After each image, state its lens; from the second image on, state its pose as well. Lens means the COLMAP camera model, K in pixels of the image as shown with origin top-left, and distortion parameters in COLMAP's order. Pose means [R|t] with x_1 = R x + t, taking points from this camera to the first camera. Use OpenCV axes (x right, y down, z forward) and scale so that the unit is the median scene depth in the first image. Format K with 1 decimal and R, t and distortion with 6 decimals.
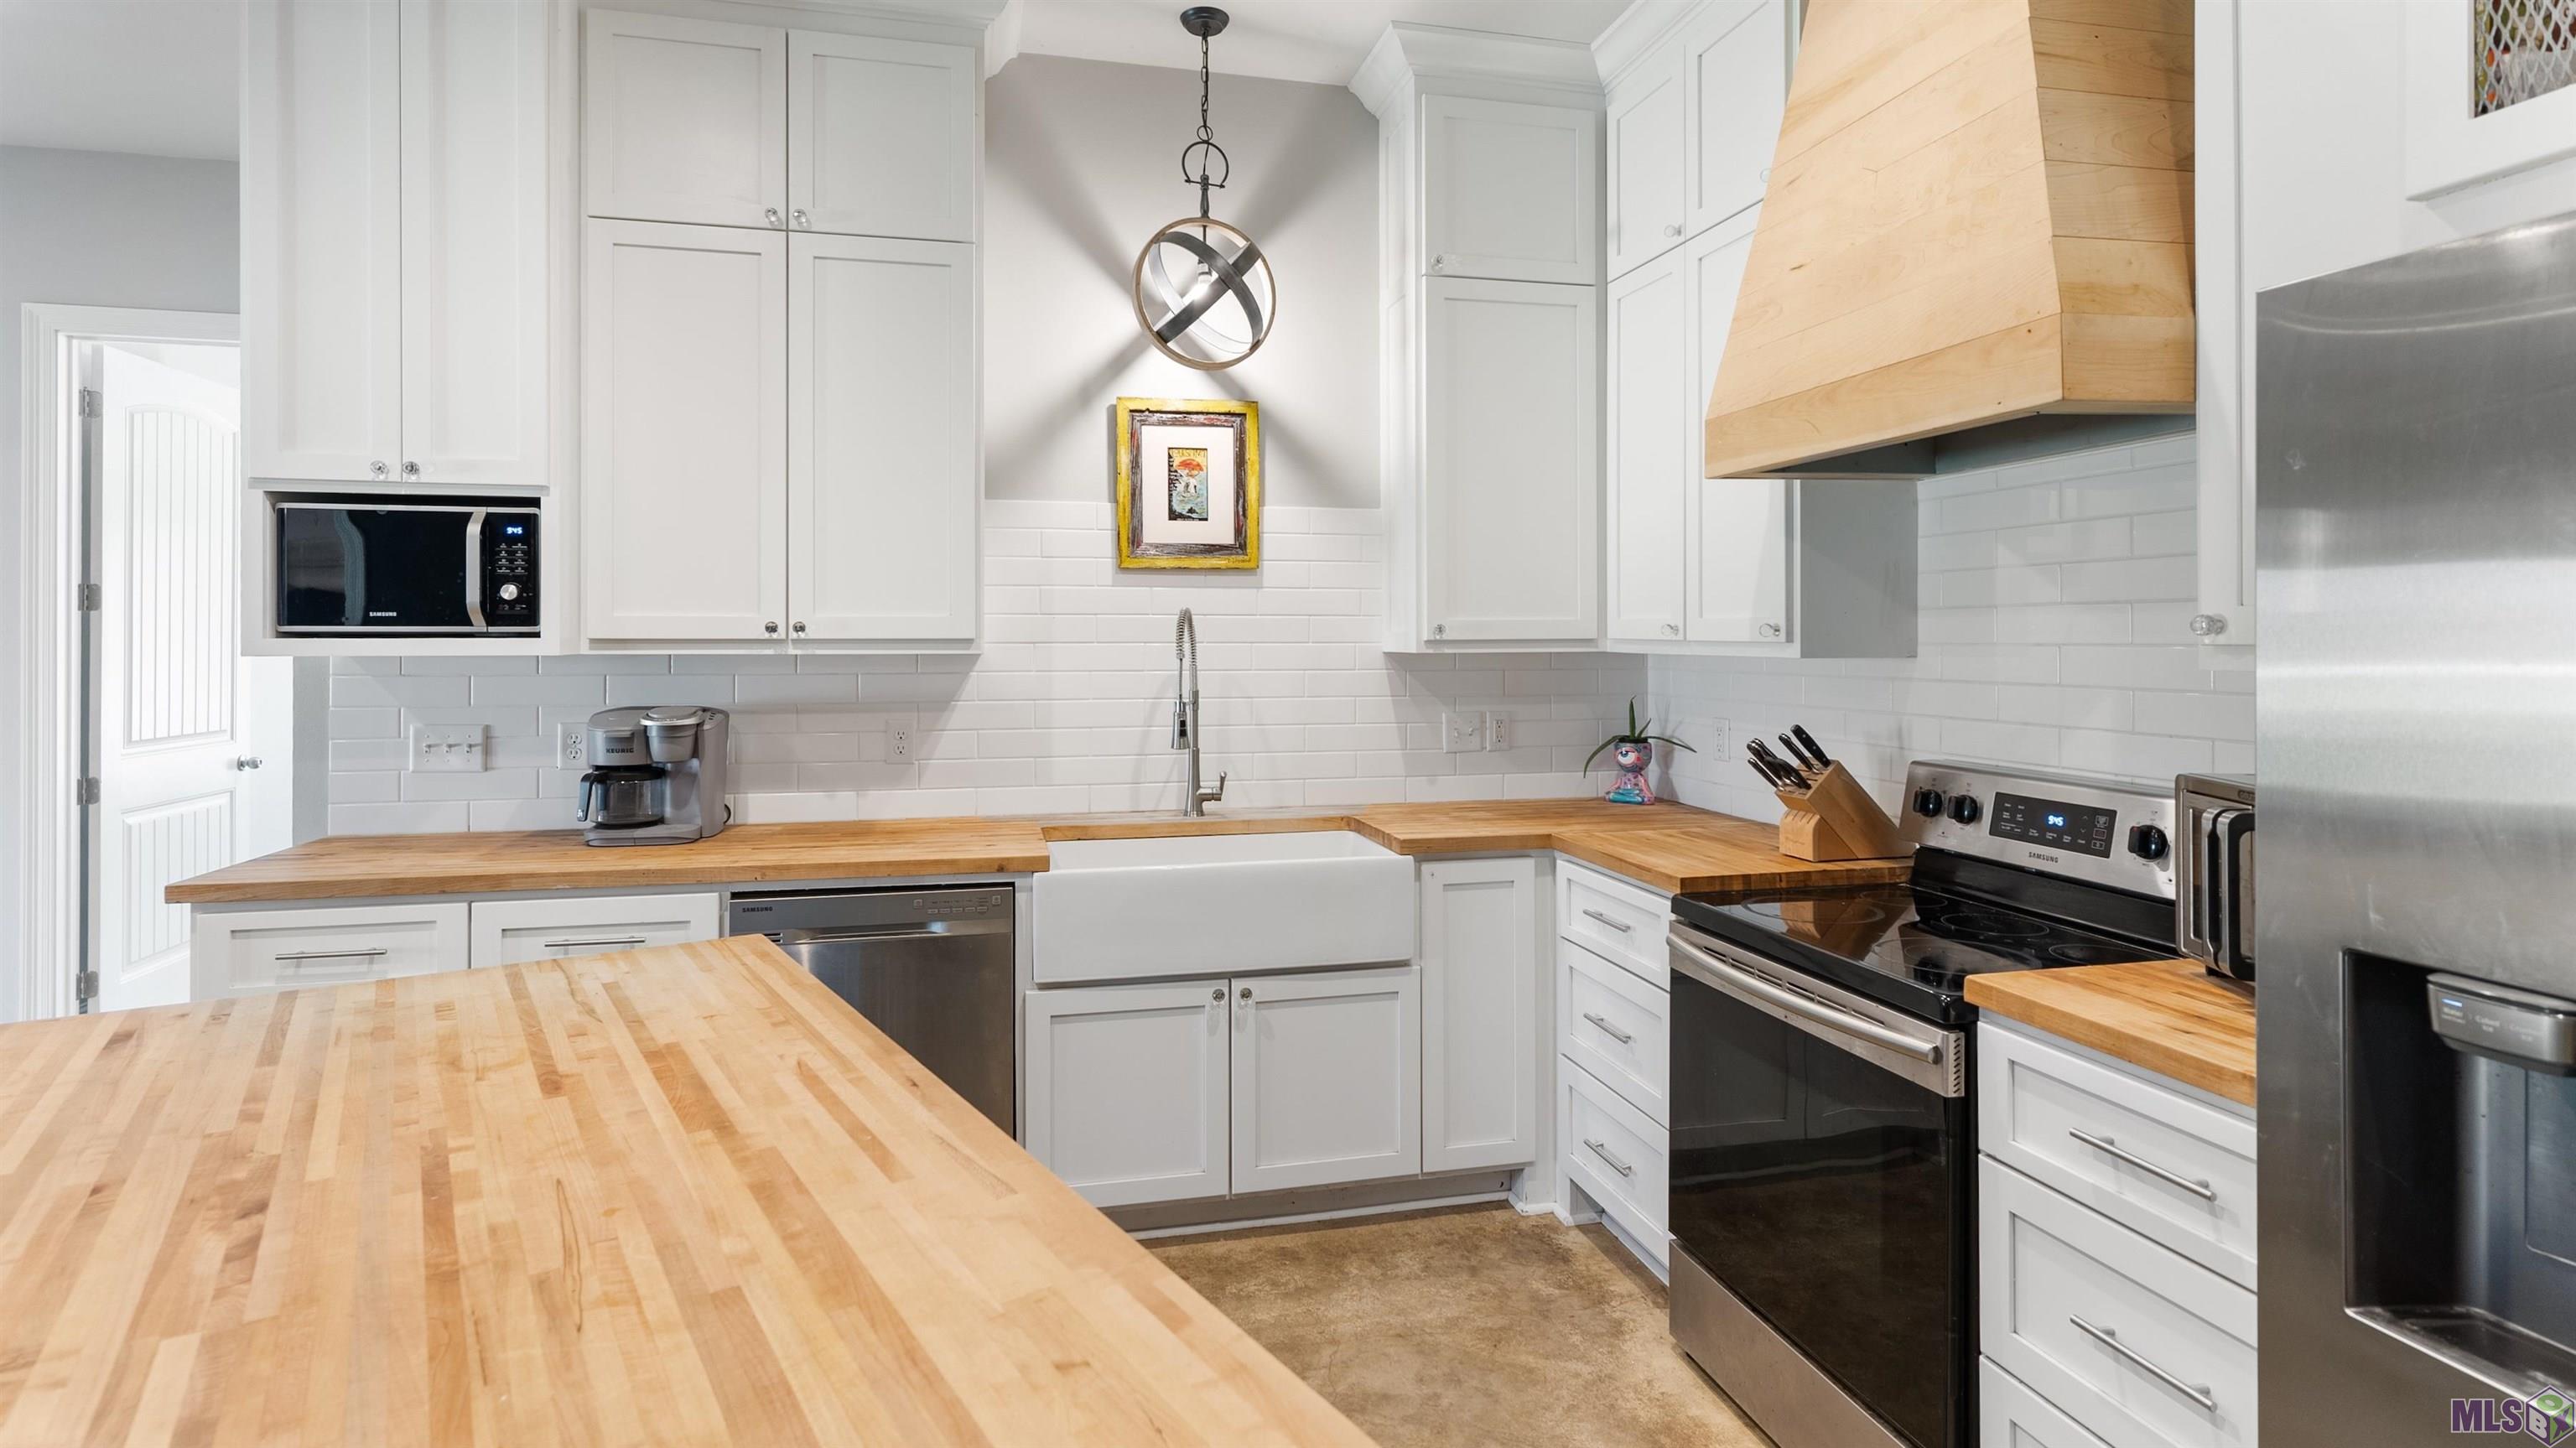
lens RADIAL K [[1262.7, 0, 1273.1], [0, 1262.7, 638.4], [0, 0, 1]] dist [0.001482, 0.000399]
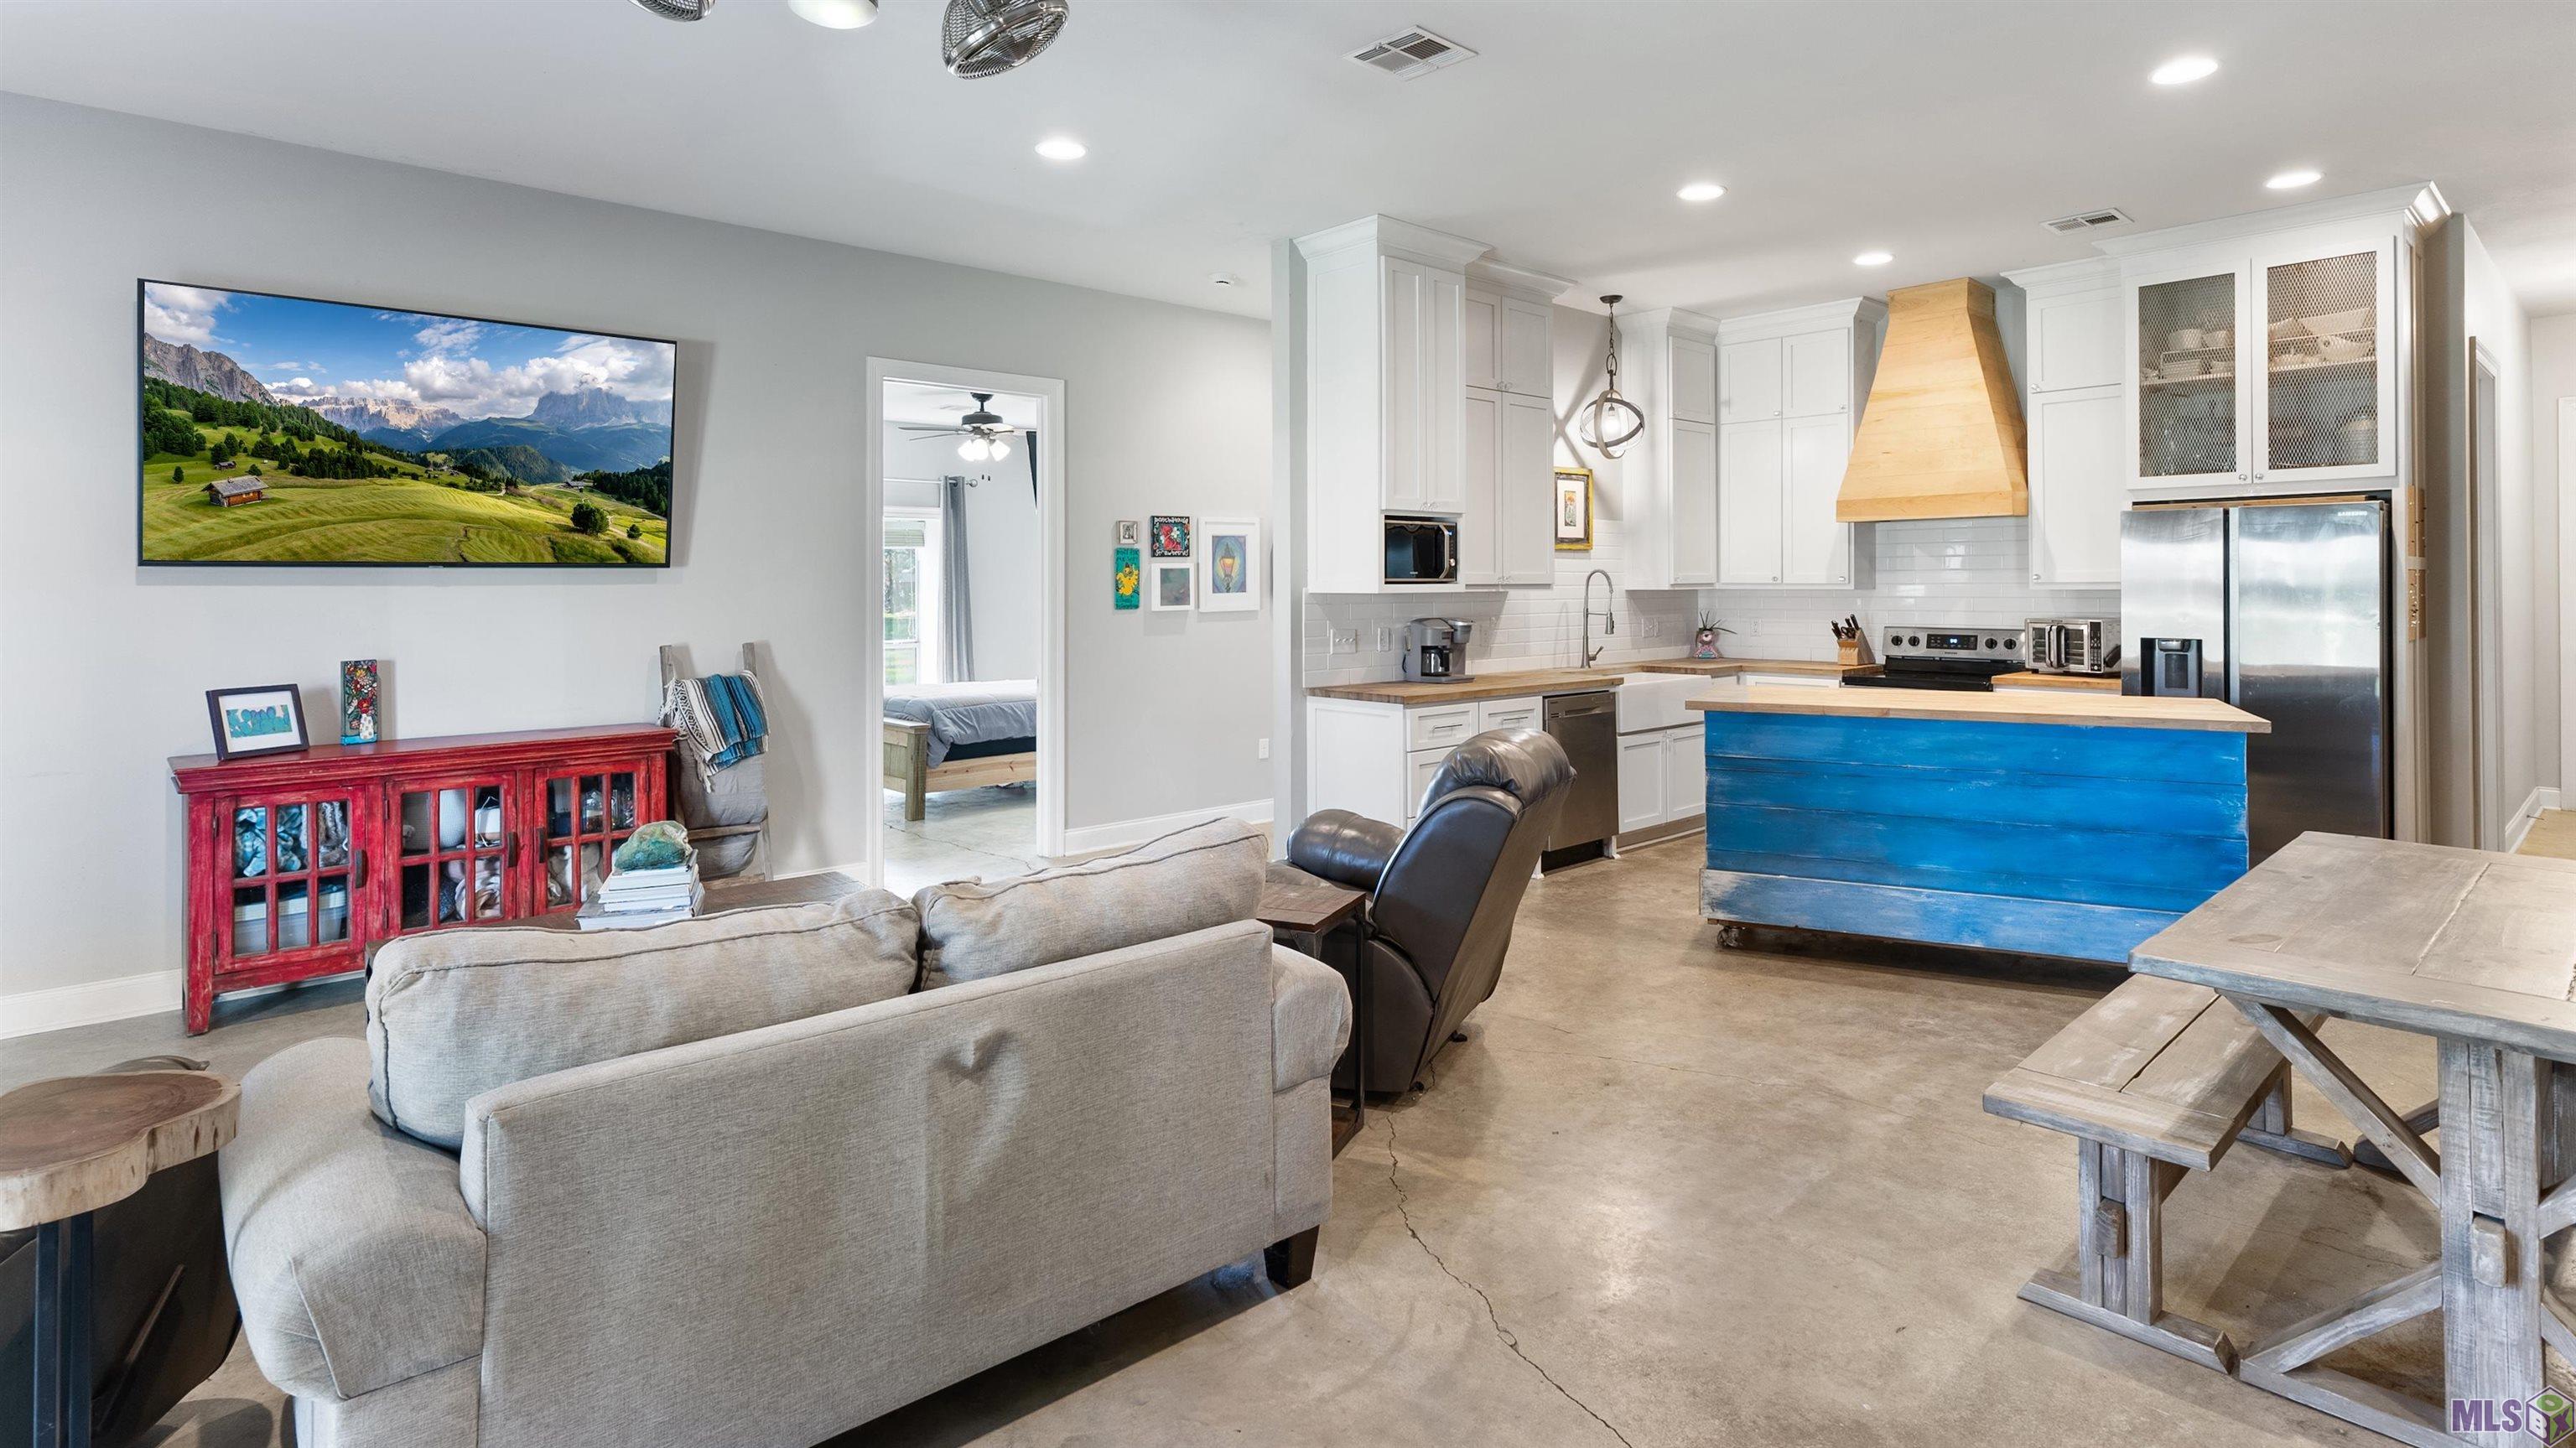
lens RADIAL K [[1262.7, 0, 1277.0], [0, 1262.7, 587.5], [0, 0, 1]] dist [0.001482, 0.000399]
pose [[0.876389, -0.005633, 0.481571, -1.671513], [0.005311, 0.999984, 0.002032, -0.000316], [-0.481575, 0.000777, 0.876405, -0.651794]]
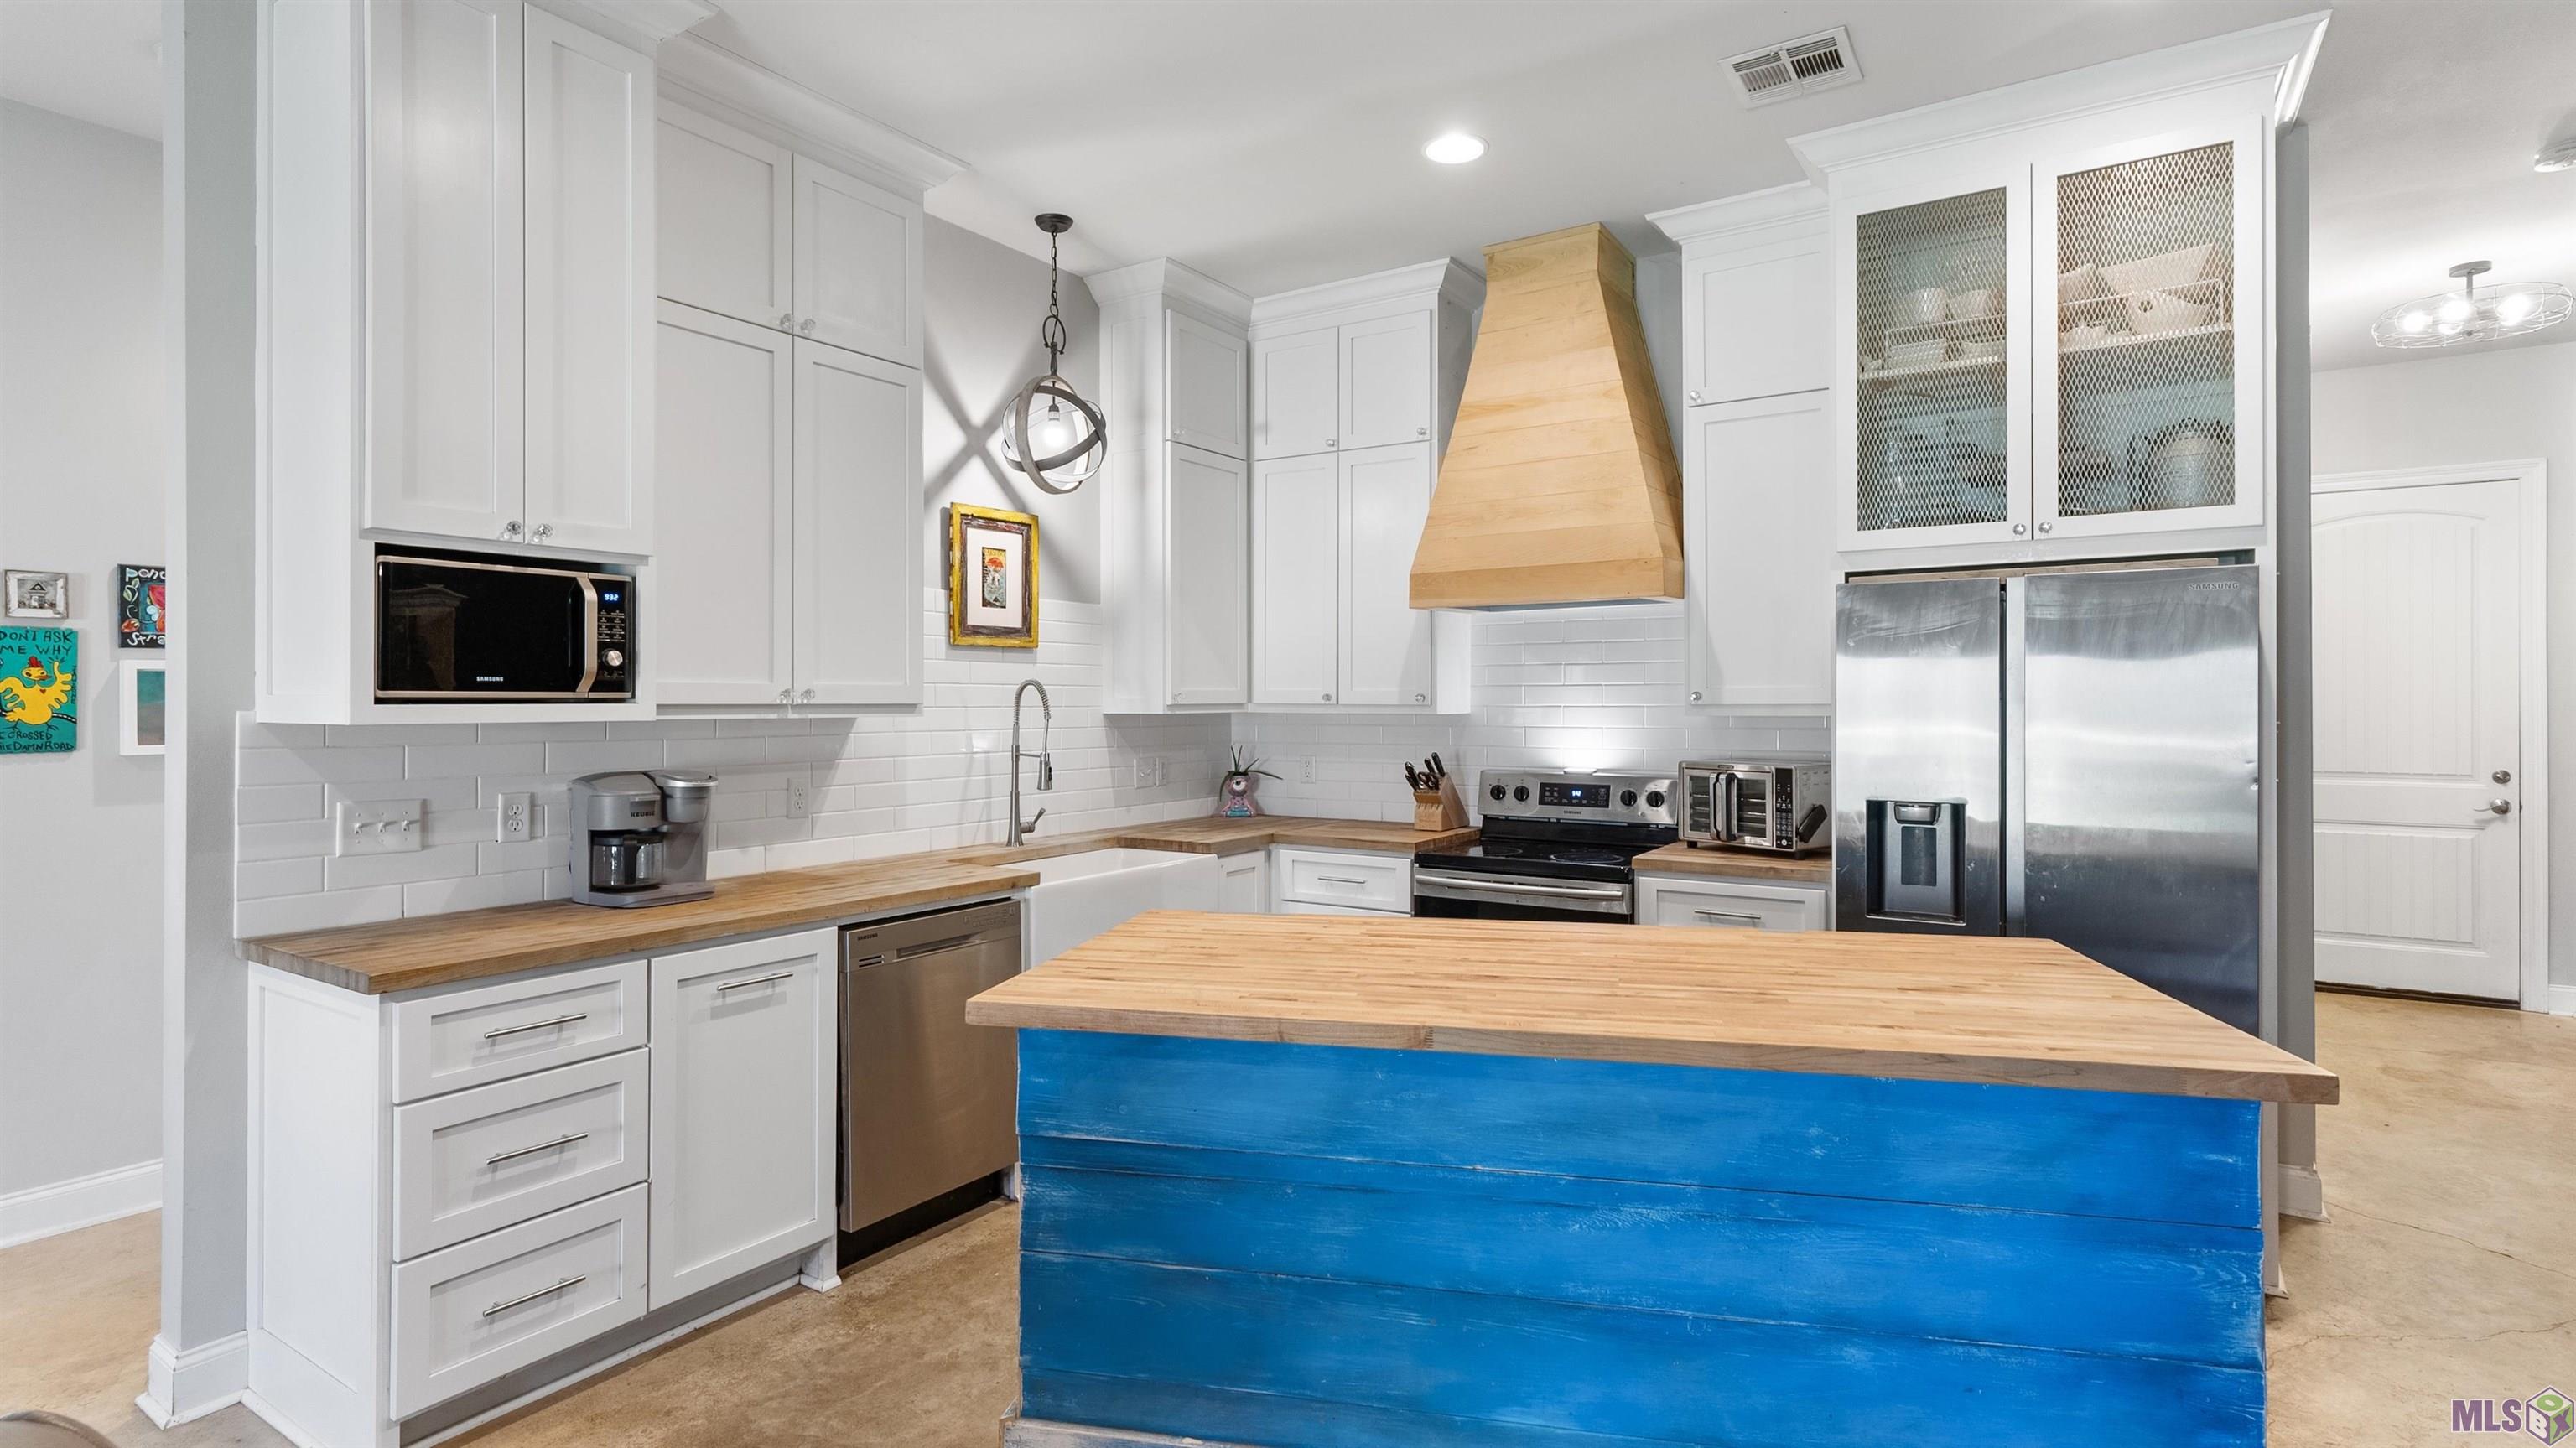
lens RADIAL K [[1262.7, 0, 1274.2], [0, 1262.7, 702.0], [0, 0, 1]] dist [0.001482, 0.000399]
pose [[0.723892, -0.000593, 0.689913, -0.809408], [0.001256, 0.999999, -0.000458, -0.000569], [-0.689912, 0.001198, 0.723892, -0.087009]]
